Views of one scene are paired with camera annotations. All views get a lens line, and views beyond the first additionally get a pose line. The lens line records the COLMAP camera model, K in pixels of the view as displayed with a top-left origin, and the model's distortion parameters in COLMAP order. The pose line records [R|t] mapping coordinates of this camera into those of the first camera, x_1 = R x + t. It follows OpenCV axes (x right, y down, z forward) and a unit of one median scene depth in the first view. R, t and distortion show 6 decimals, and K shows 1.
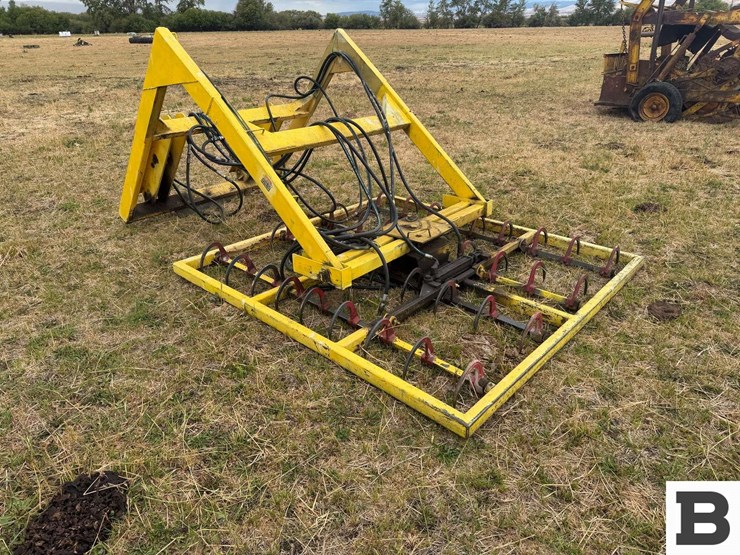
lens RADIAL K [[523.4, 0, 382.7], [0, 523.4, 279.1], [0, 0, 1]] dist [0.002863, -0.005925]
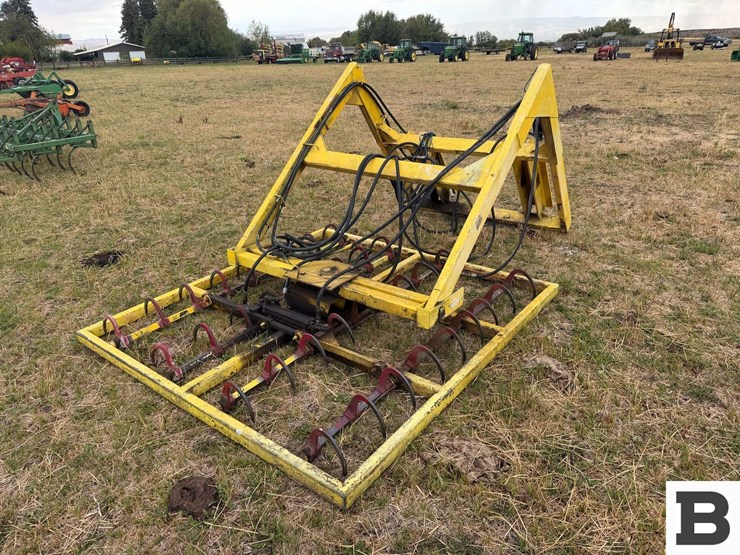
lens RADIAL K [[527.2, 0, 360.1], [0, 527.2, 270.1], [0, 0, 1]] dist [0.001863, 0.000734]
pose [[0.054655, 0.392964, -0.917928, 0.887669], [-0.410715, 0.846779, 0.338050, -0.422378], [0.910124, 0.358531, 0.207677, 0.782257]]
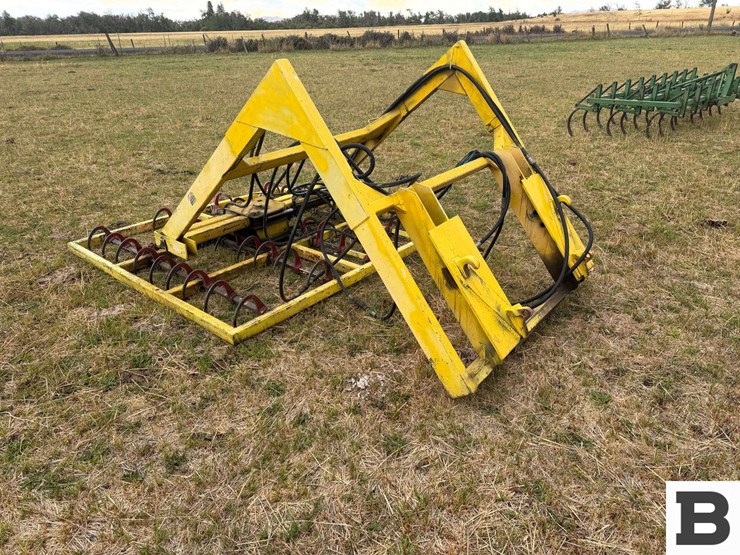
lens RADIAL K [[522.7, 0, 355.3], [0, 522.7, 276.3], [0, 0, 1]] dist [0.027551, -0.036172]
pose [[-0.999412, 0.025864, 0.022527, -0.174582], [0.033729, 0.621930, 0.782346, -0.885510], [0.006224, 0.782645, -0.622437, 1.745341]]
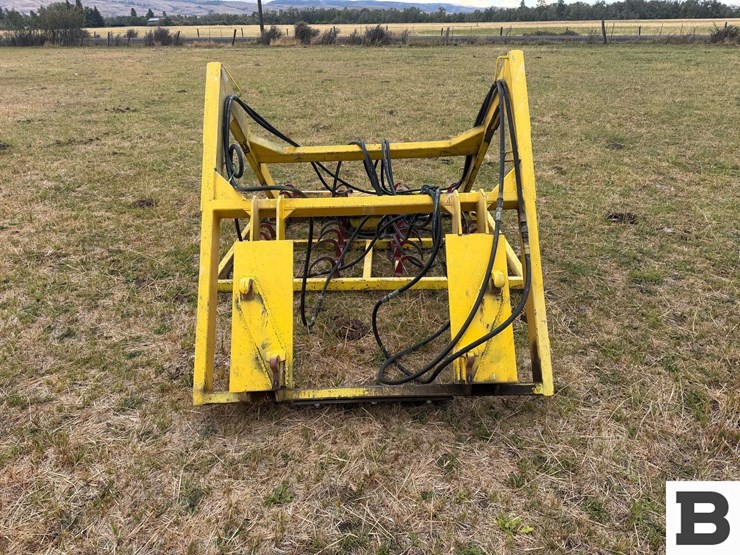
lens RADIAL K [[522.7, 0, 355.3], [0, 522.7, 276.3], [0, 0, 1]] dist [0.027551, -0.036172]
pose [[-0.625426, -0.312700, 0.714886, -0.830202], [0.369873, 0.687904, 0.624486, -0.718690], [-0.687049, 0.654986, -0.314573, 1.421387]]
